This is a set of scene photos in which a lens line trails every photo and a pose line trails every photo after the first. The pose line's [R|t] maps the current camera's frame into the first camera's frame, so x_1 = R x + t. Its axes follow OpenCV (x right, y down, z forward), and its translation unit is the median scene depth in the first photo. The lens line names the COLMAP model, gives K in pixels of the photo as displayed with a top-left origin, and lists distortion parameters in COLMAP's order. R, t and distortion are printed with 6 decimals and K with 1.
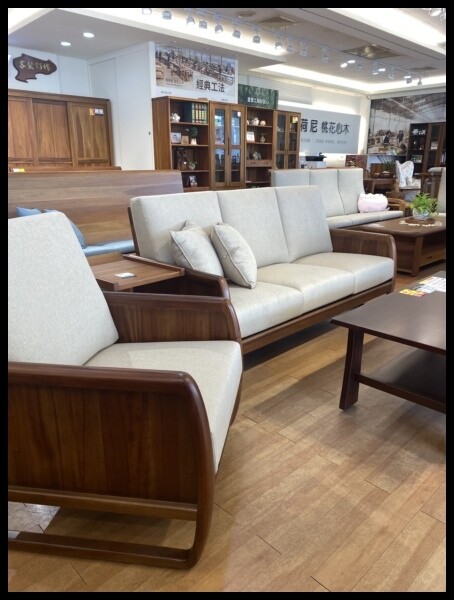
lens RADIAL K [[453.2, 0, 227.0], [0, 453.2, 300.0], [0, 0, 1]] dist [0.010702, -0.006476]
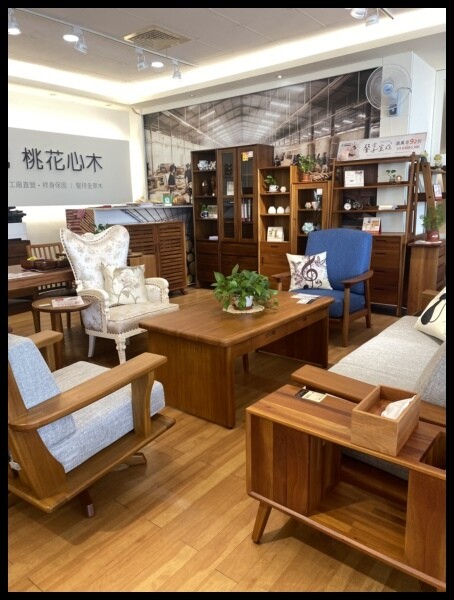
lens RADIAL K [[453.2, 0, 227.0], [0, 453.2, 300.0], [0, 0, 1]] dist [0.010702, -0.006476]
pose [[0.989096, -0.058956, 0.134960, 0.506730], [0.070345, 0.994210, -0.081230, -0.218464], [-0.129390, 0.089838, 0.987516, 0.638494]]
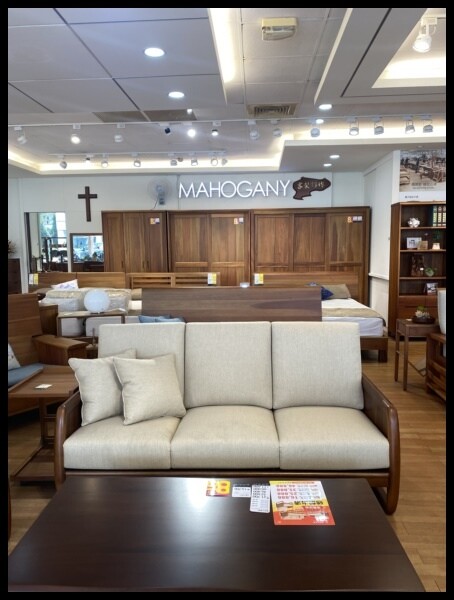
lens RADIAL K [[452.9, 0, 227.0], [0, 452.9, 300.0], [0, 0, 1]] dist [0.026705, -0.002554]
pose [[0.675046, 0.072923, -0.734162, 0.279232], [-0.202660, 0.975152, -0.089481, -0.074974], [0.709395, 0.209189, 0.673052, 0.118632]]
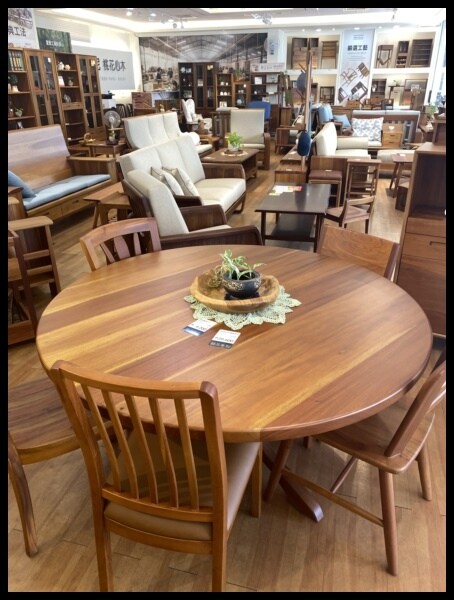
lens RADIAL K [[453.2, 0, 227.0], [0, 453.2, 300.0], [0, 0, 1]] dist [0.010702, -0.006476]
pose [[0.863081, -0.226767, 0.451296, -0.212082], [0.157898, 0.969898, 0.185383, 0.008279], [-0.479750, -0.088742, 0.872906, -0.181870]]
